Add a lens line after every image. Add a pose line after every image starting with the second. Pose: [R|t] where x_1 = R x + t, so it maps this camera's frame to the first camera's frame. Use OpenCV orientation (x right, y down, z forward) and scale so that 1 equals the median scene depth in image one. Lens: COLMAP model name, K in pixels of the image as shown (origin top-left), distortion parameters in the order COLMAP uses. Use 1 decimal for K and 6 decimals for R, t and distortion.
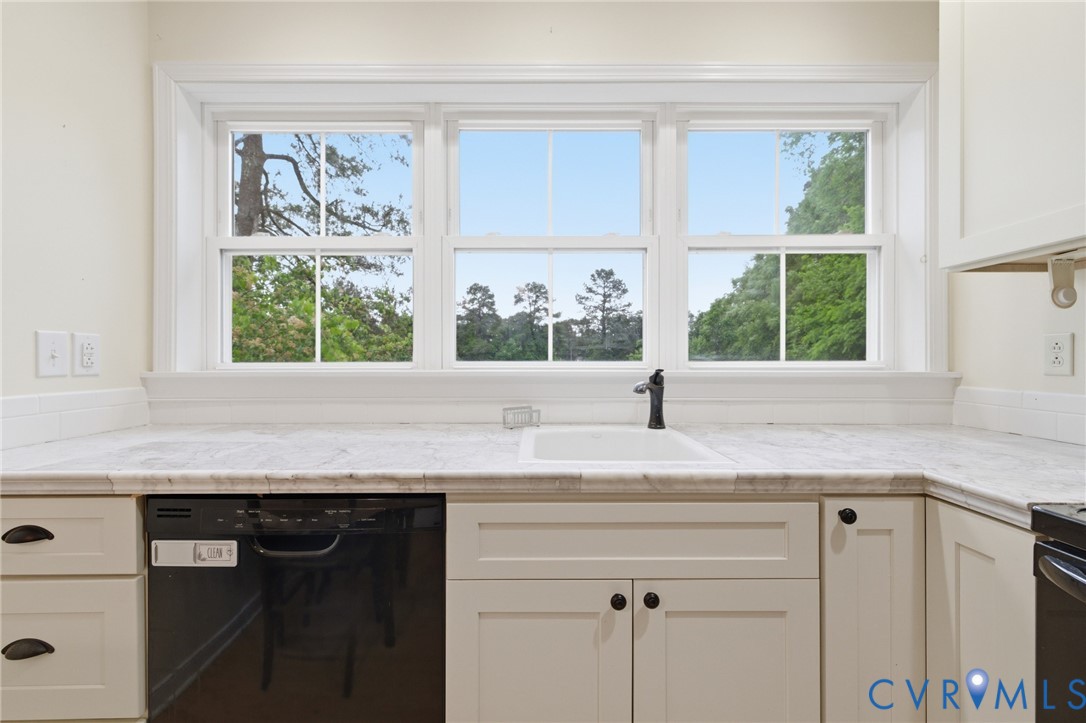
lens RADIAL K [[463.0, 0, 543.0], [0, 463.0, 361.5], [0, 0, 1]] dist [-0.000925, -0.000122]
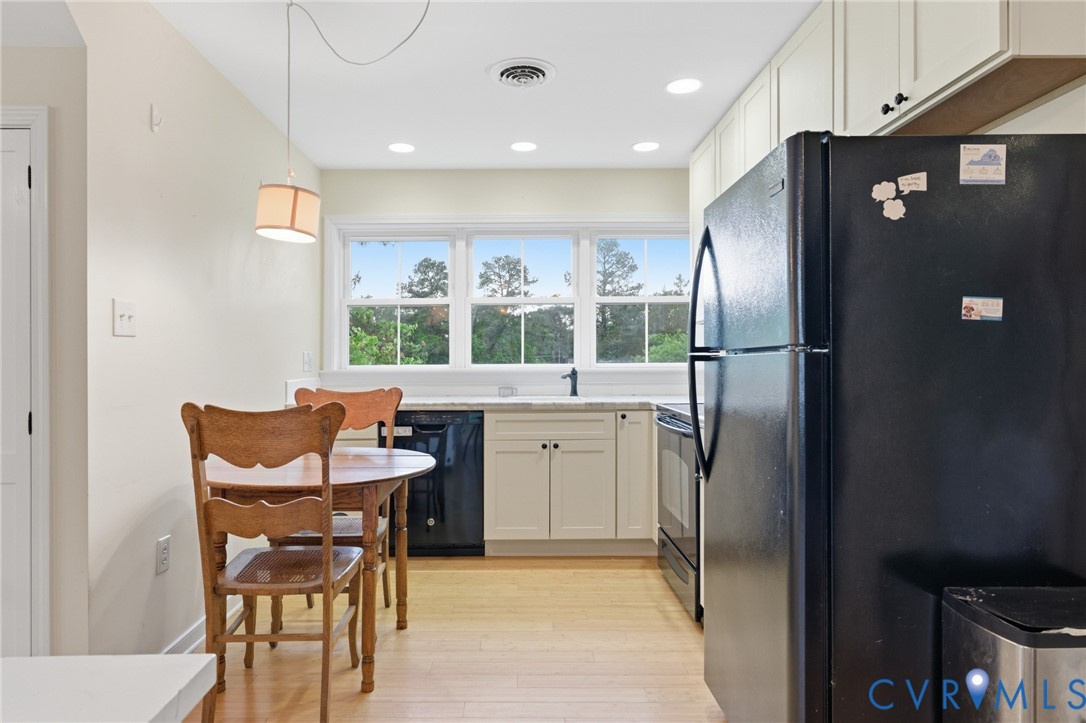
lens RADIAL K [[869.0, 0, 543.0], [0, 869.0, 361.5], [0, 0, 1]] dist [-0.007251, -0.002470]
pose [[0.999660, -0.003772, 0.025791, 0.008645], [0.003924, 0.999975, -0.005855, 0.011119], [-0.025768, 0.005954, 0.999650, -2.685790]]
